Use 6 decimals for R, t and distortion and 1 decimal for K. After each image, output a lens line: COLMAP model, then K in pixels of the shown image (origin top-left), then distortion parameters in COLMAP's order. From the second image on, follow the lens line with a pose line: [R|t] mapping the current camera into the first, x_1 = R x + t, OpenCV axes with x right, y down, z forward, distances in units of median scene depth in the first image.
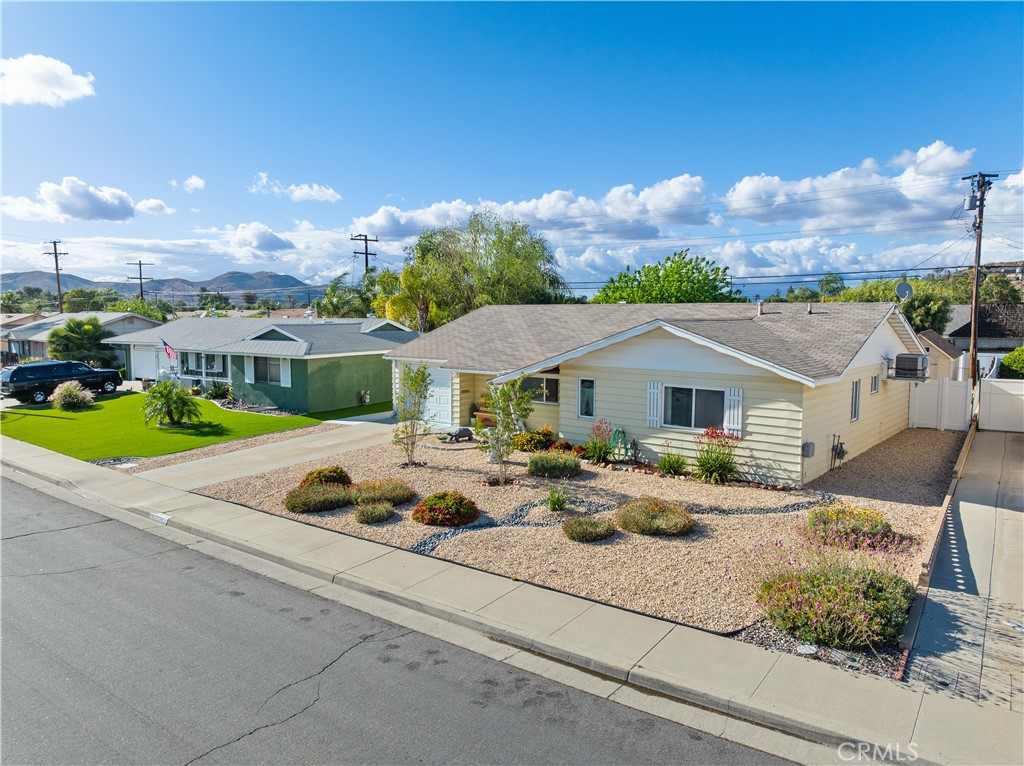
lens RADIAL K [[721.5, 0, 515.5], [0, 721.5, 384.1], [0, 0, 1]] dist [-0.042889, 0.005865]
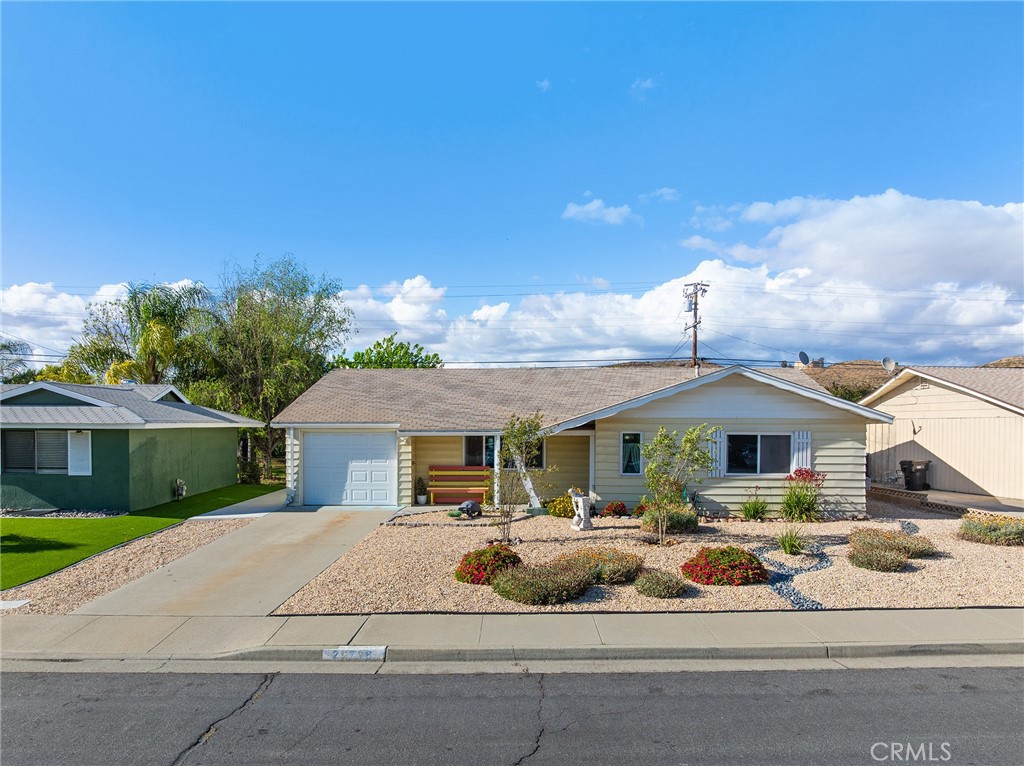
lens RADIAL K [[721.5, 0, 513.3], [0, 721.5, 437.5], [0, 0, 1]] dist [-0.042889, 0.005865]
pose [[0.794043, -0.008651, 0.607800, -0.688009], [0.057405, 0.996497, -0.060811, 0.055082], [-0.605145, 0.083177, 0.791758, 0.427964]]
